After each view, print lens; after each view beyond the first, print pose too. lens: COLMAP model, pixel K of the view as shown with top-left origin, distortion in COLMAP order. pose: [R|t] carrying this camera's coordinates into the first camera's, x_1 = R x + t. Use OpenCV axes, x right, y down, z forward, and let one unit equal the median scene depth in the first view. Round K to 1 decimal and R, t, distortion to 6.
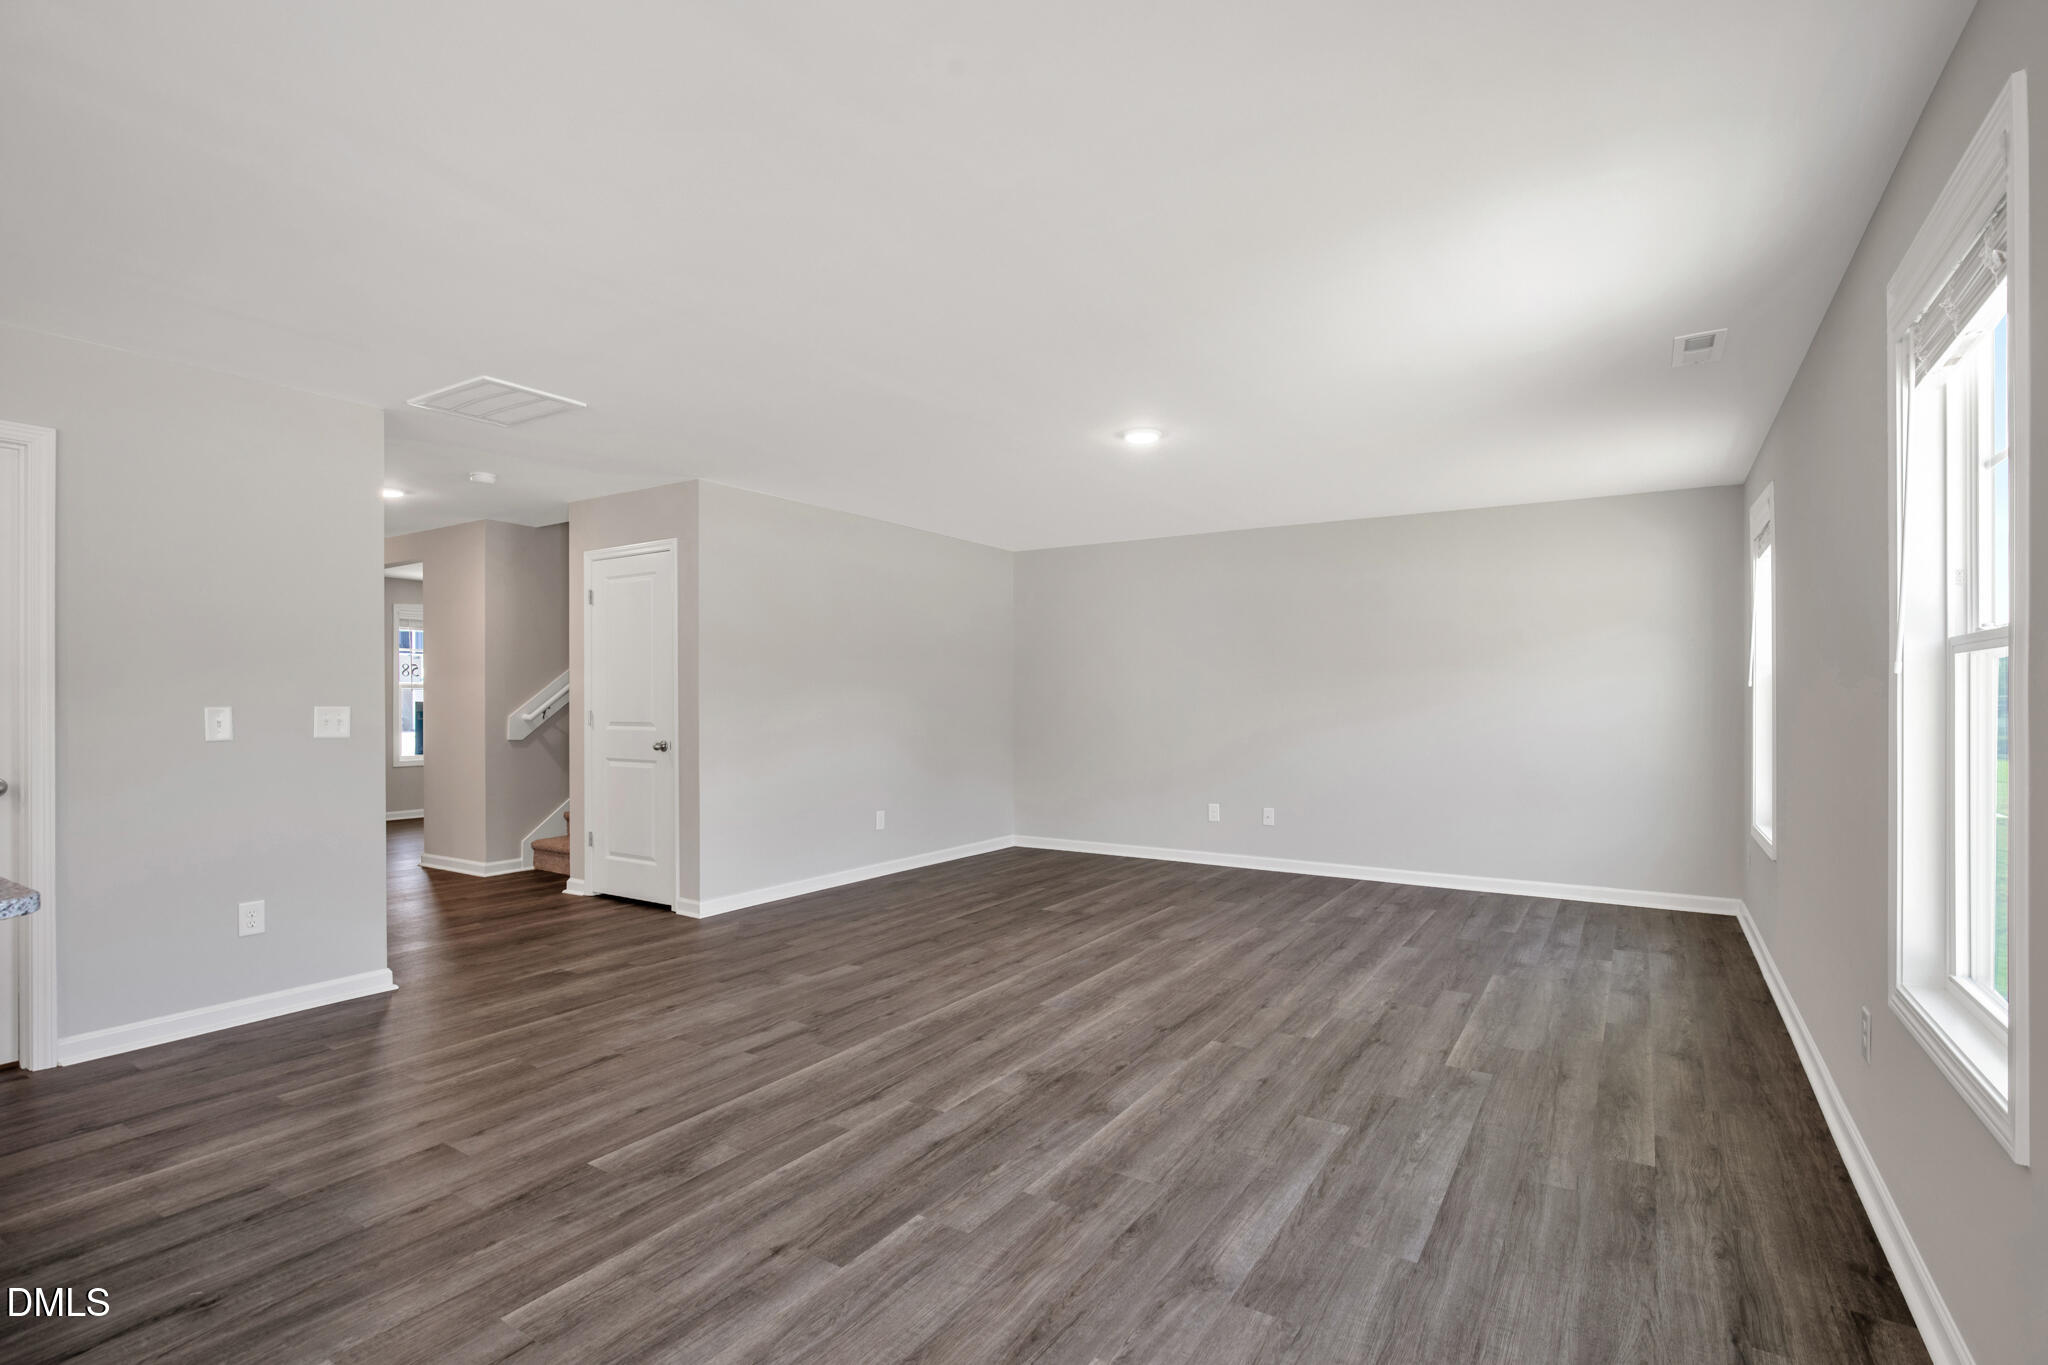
lens RADIAL K [[970.0, 0, 1026.5], [0, 970.0, 685.3], [0, 0, 1]] dist [-0.015242, 0.000059]
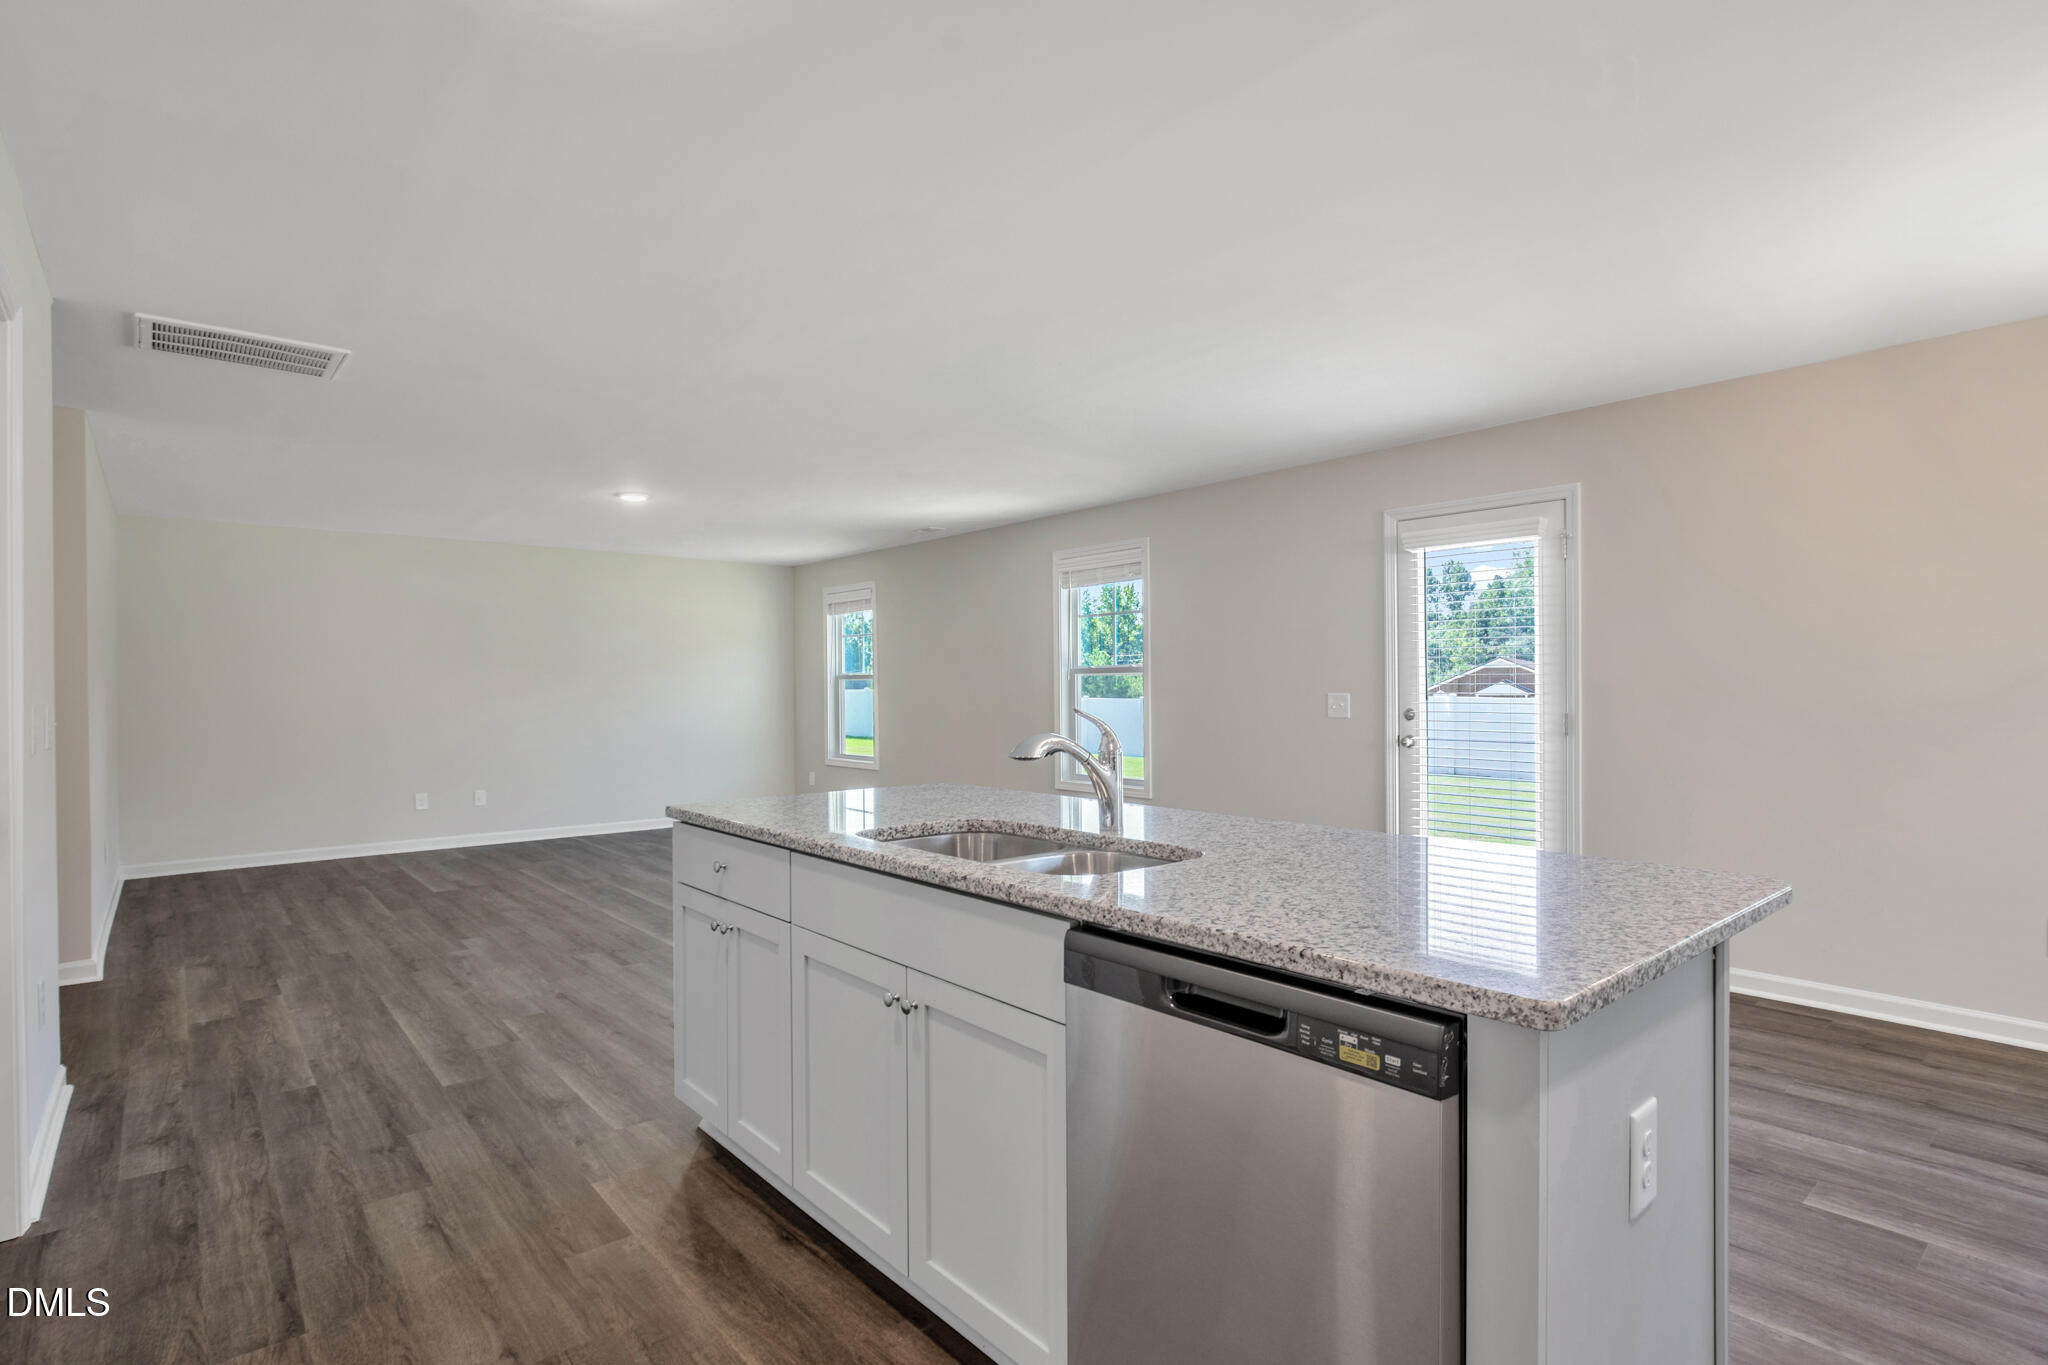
lens RADIAL K [[1009.0, 0, 1024.0], [0, 1009.0, 682.5], [0, 0, 1]] dist [-0.012104, -0.000114]
pose [[0.284549, 0.007219, 0.958634, -1.140473], [-0.003889, 0.999972, -0.006376, 0.005859], [-0.958654, -0.001914, 0.284569, 0.081931]]
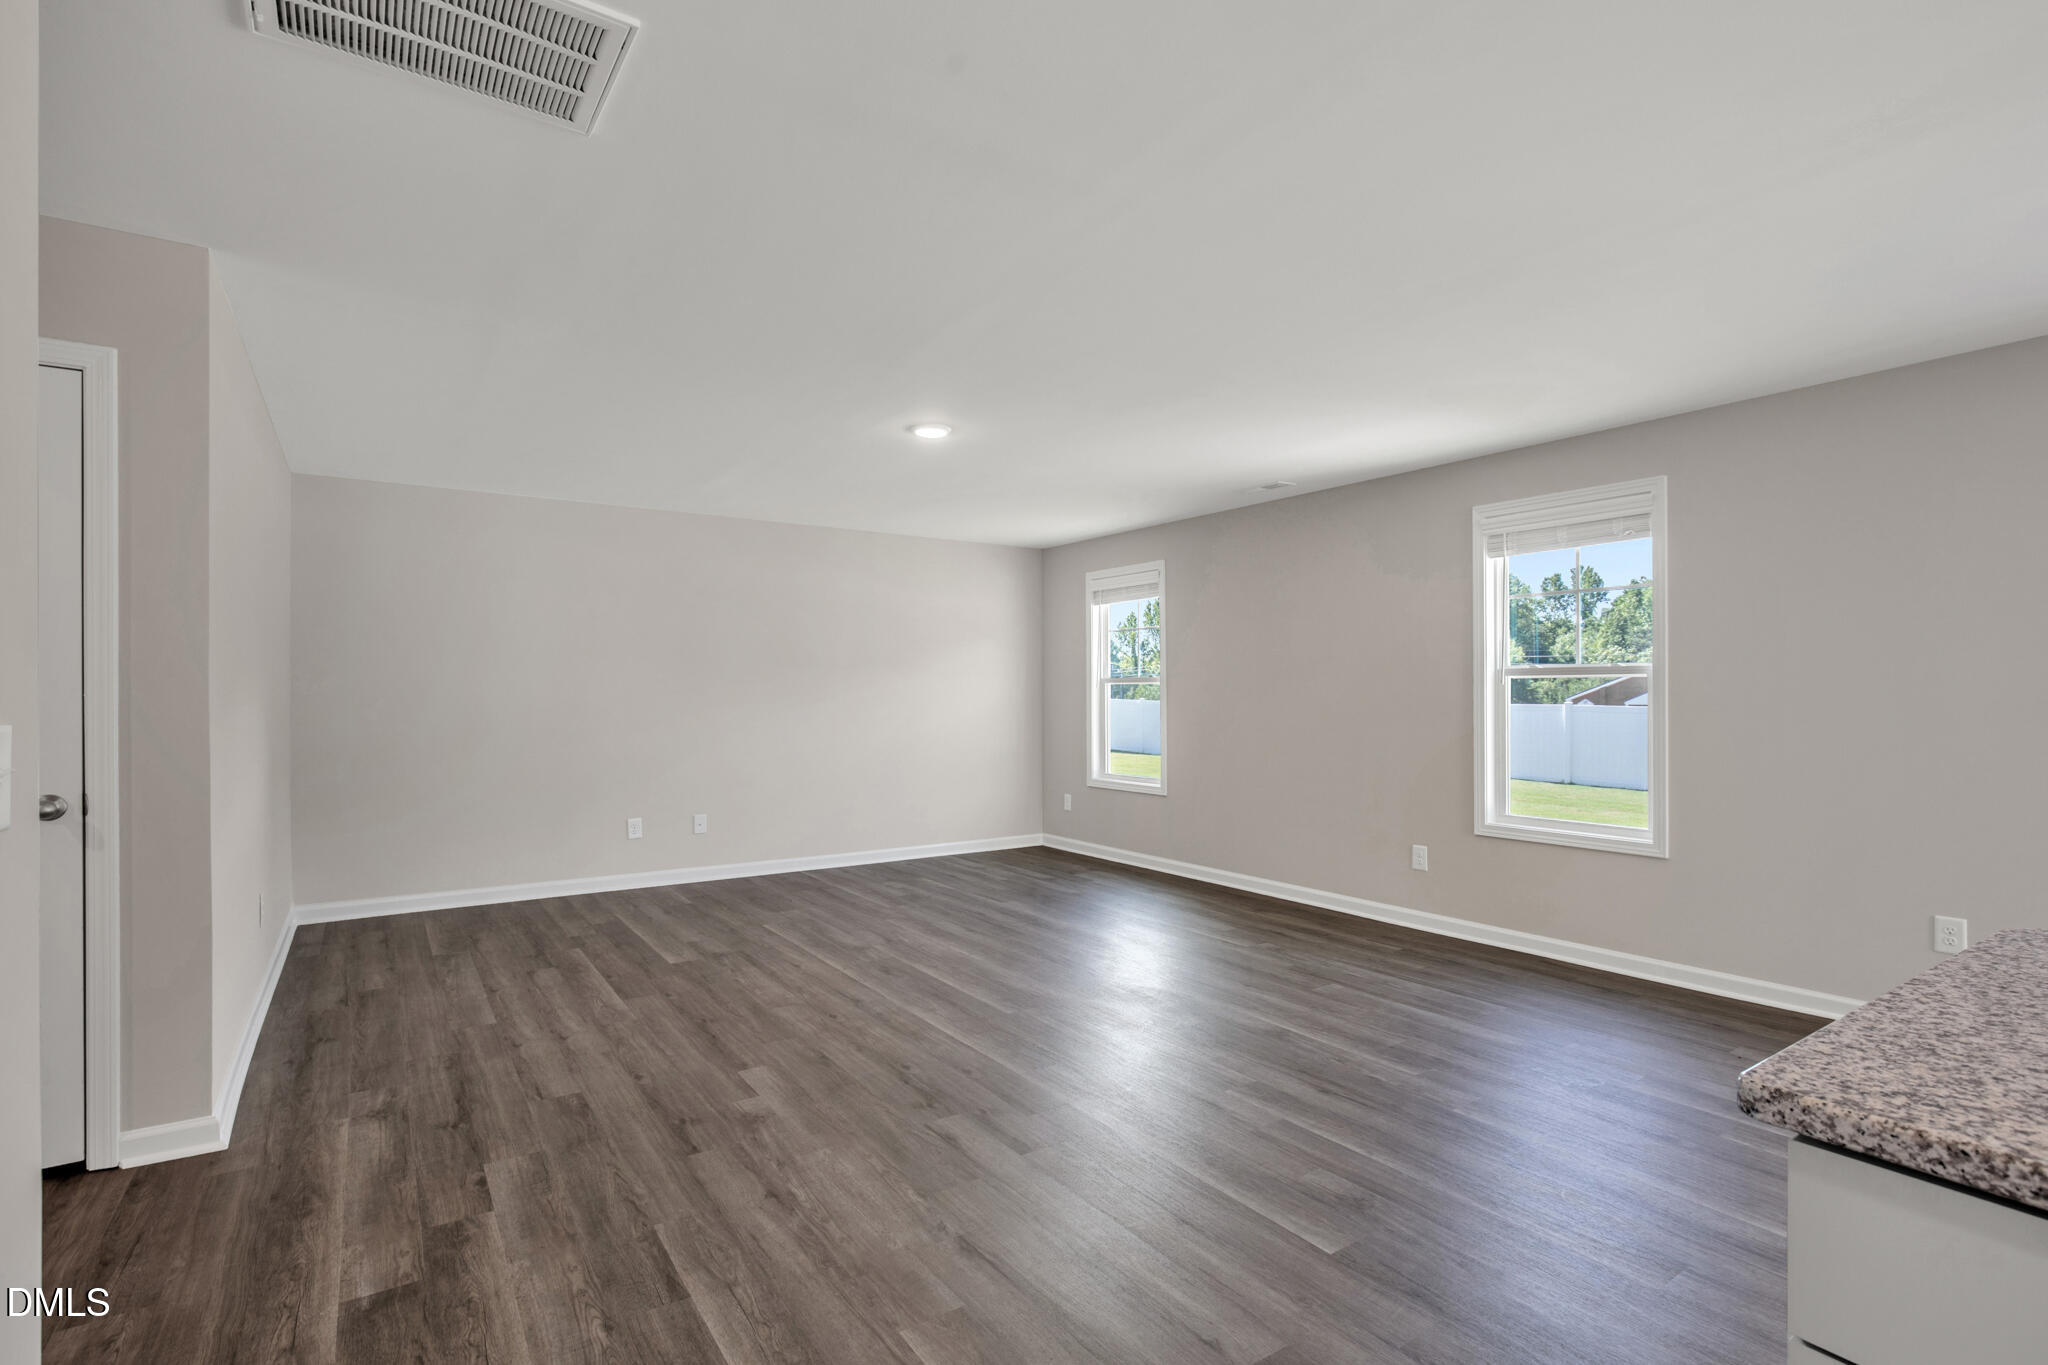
lens RADIAL K [[970.0, 0, 1026.5], [0, 970.0, 685.3], [0, 0, 1]] dist [-0.015242, 0.000059]
pose [[0.389089, 0.011954, 0.921122, -0.803240], [-0.009855, 0.999913, -0.008814, 0.007733], [-0.921147, -0.005648, 0.389173, 0.555447]]
